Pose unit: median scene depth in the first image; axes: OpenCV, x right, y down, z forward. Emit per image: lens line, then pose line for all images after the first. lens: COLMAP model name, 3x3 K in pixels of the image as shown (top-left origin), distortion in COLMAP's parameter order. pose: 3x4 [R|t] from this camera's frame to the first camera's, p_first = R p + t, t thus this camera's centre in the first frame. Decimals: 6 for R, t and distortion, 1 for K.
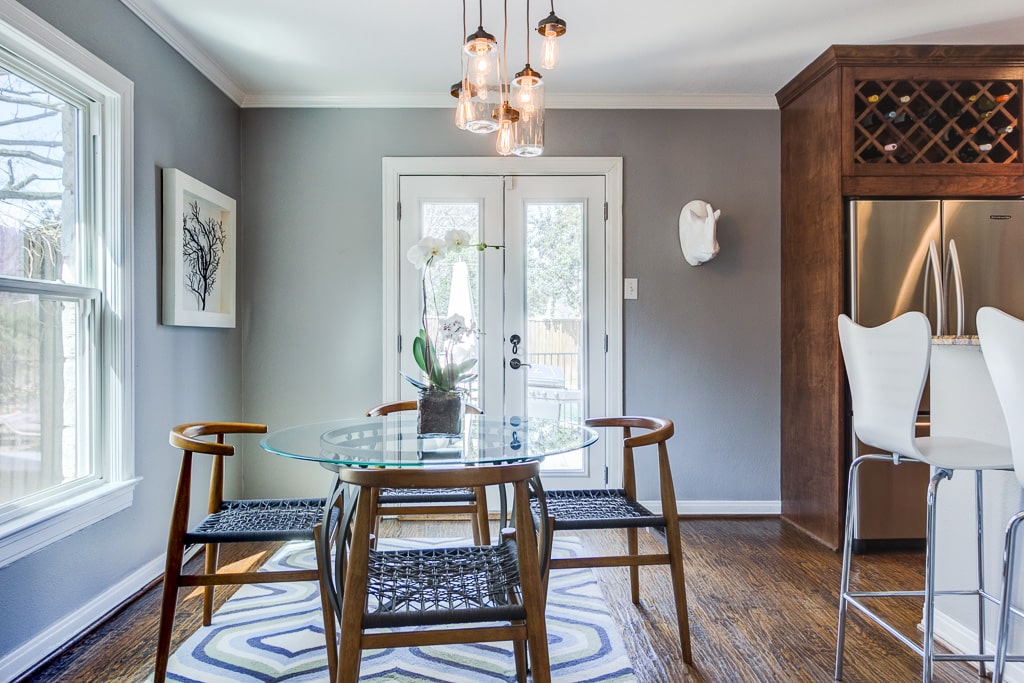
lens RADIAL K [[682.9, 0, 508.1], [0, 682.9, 337.8], [0, 0, 1]] dist [0.012412, 0.002904]
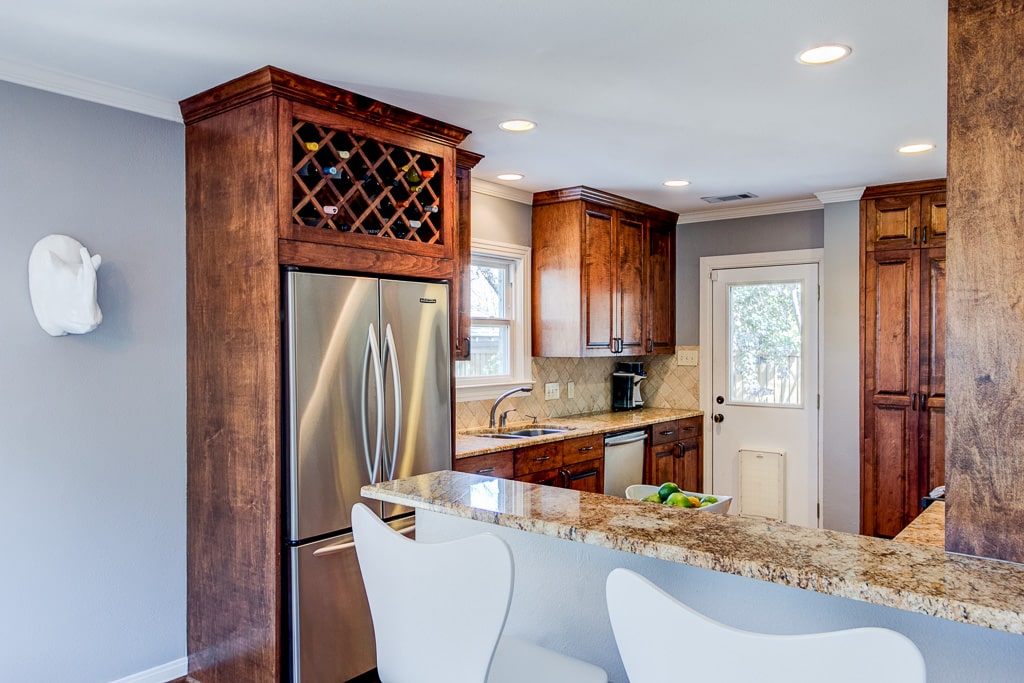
lens RADIAL K [[744.5, 0, 506.7], [0, 744.5, 349.4], [0, 0, 1]] dist [0.014120, 0.001881]
pose [[0.652842, -0.007427, 0.757457, 0.017664], [-0.002151, 0.999930, 0.011658, -0.120430], [-0.757491, -0.009240, 0.652781, 0.254658]]
